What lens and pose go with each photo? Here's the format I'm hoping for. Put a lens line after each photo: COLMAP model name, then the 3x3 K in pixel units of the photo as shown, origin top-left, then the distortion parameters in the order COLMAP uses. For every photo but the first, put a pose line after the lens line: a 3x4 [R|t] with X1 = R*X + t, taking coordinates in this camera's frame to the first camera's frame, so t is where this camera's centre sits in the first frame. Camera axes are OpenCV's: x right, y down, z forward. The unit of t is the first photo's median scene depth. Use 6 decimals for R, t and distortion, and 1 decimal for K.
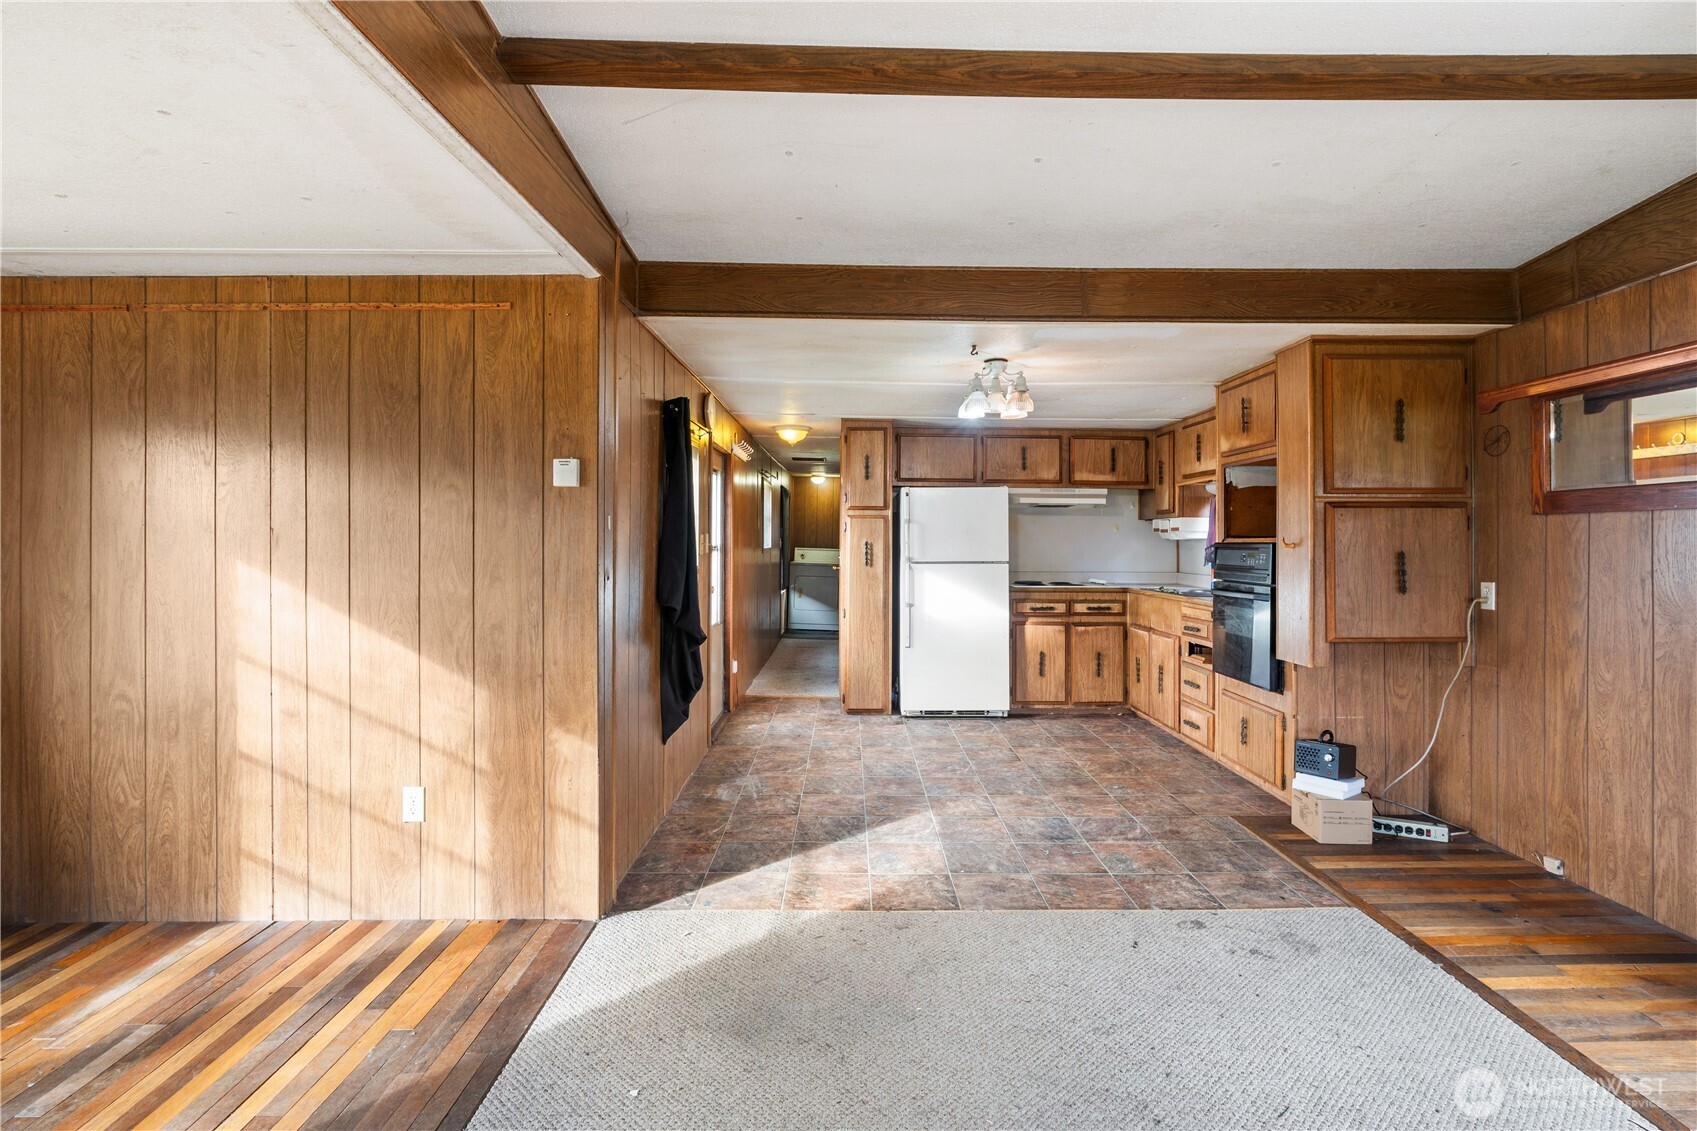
lens RADIAL K [[788.0, 0, 857.0], [0, 788.0, 553.2], [0, 0, 1]] dist [-0.003538, -0.000992]
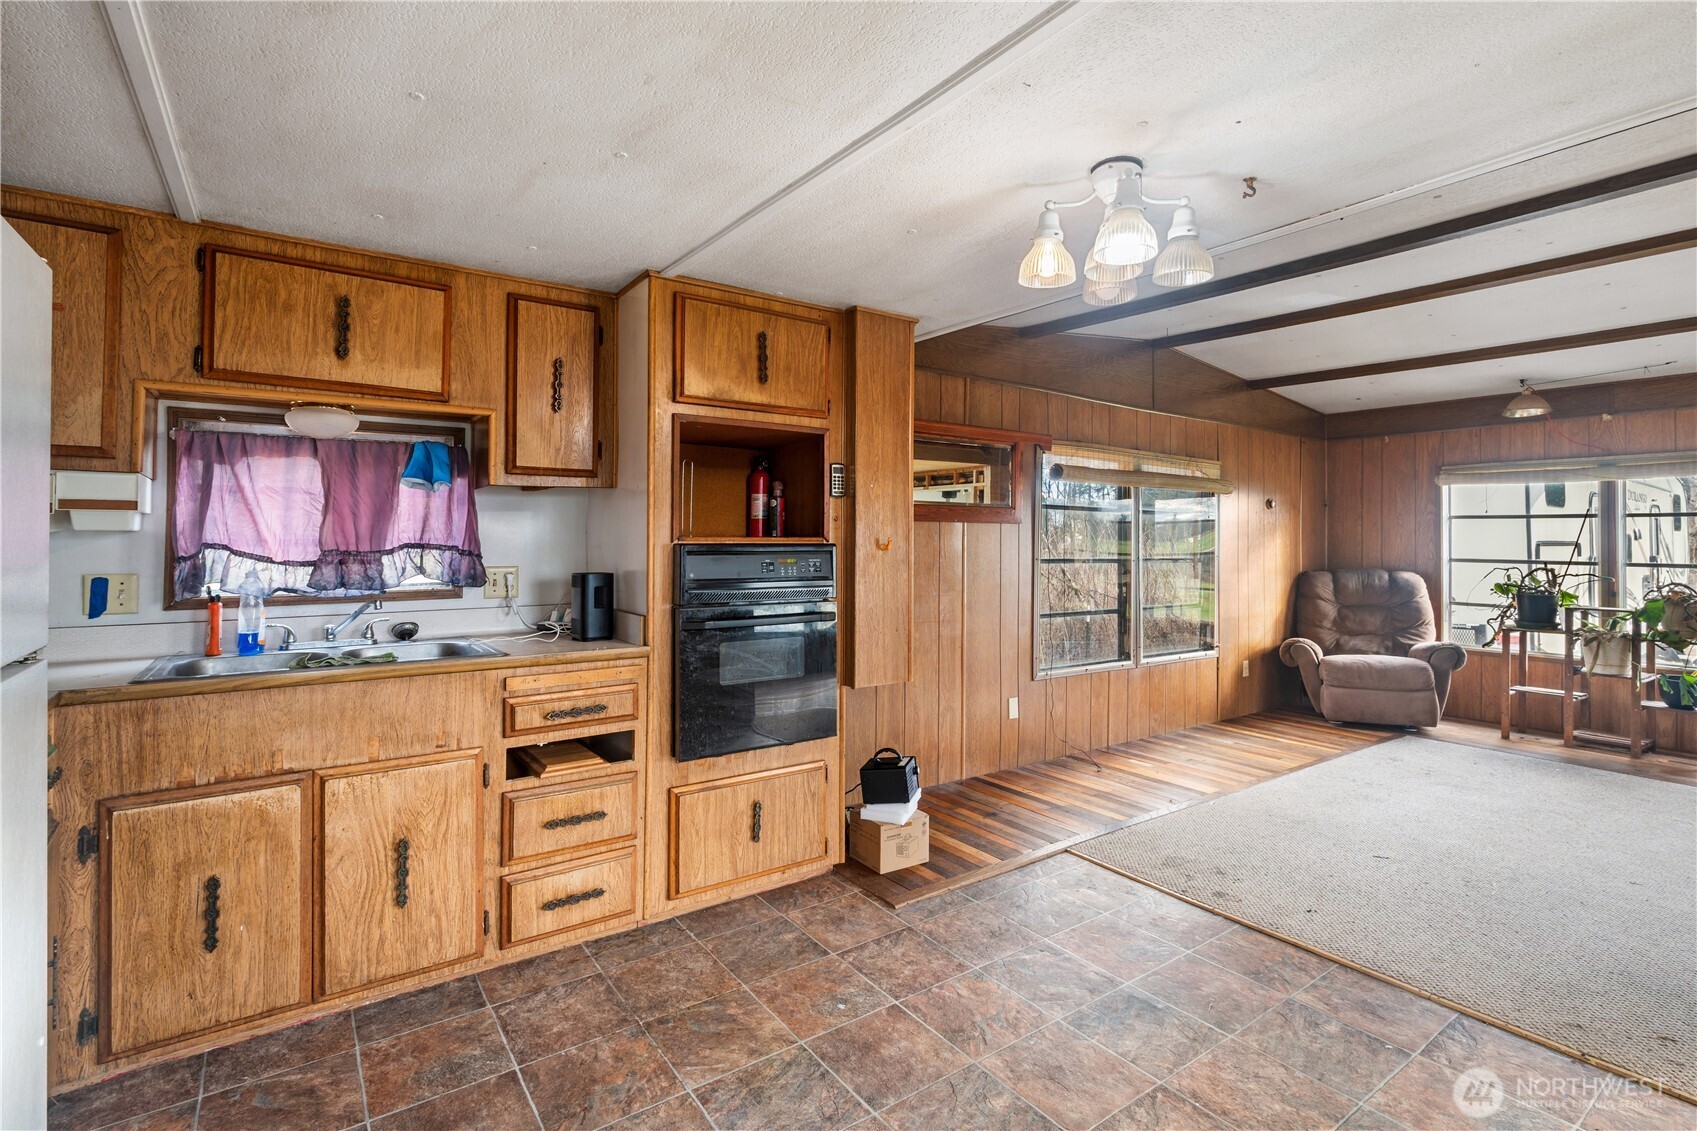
lens RADIAL K [[788.0, 0, 857.0], [0, 788.0, 553.2], [0, 0, 1]] dist [-0.003538, -0.000992]
pose [[-0.571711, -0.020928, 0.820188, -0.147852], [0.002709, 0.999621, 0.027395, -0.031786], [-0.820451, 0.017884, -0.571438, 1.783745]]
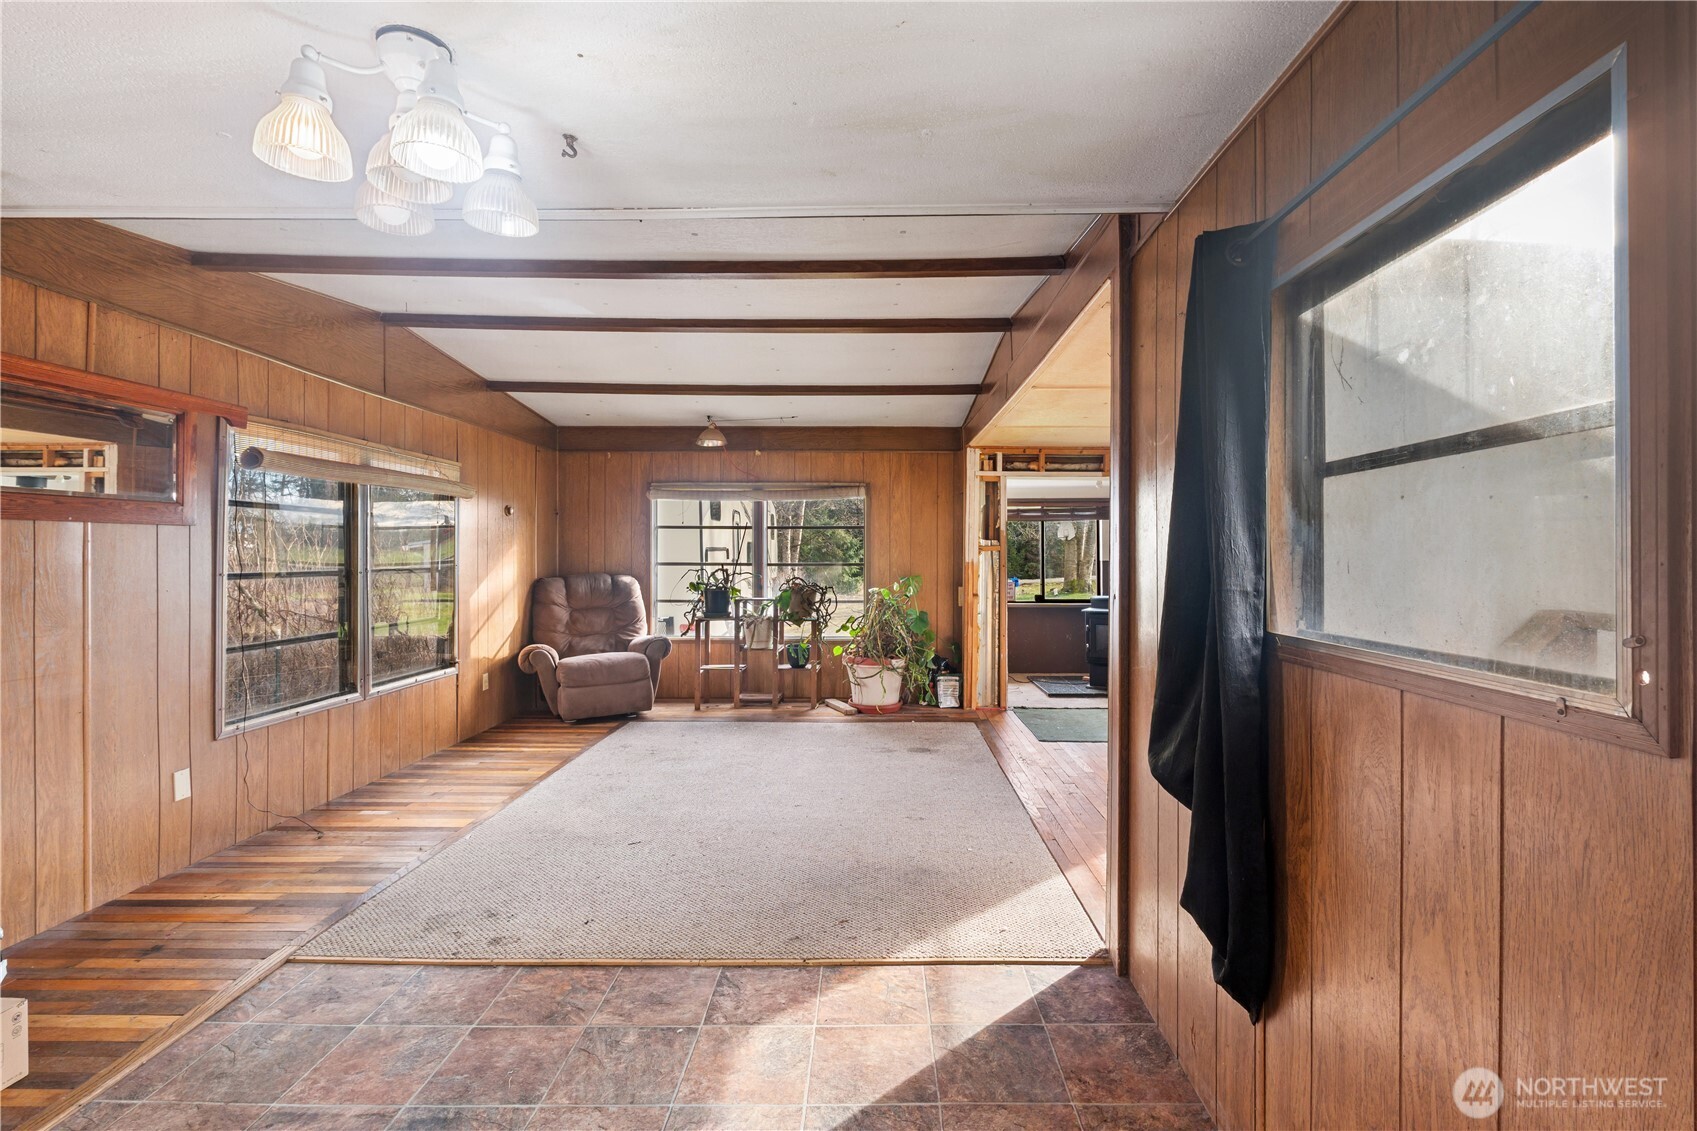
lens RADIAL K [[788.0, 0, 857.0], [0, 788.0, 553.2], [0, 0, 1]] dist [-0.003538, -0.000992]
pose [[-0.999657, -0.003060, 0.025995, -0.039660], [-0.002615, 0.999850, 0.017129, -0.029485], [-0.026043, 0.017055, -0.999515, 1.724873]]
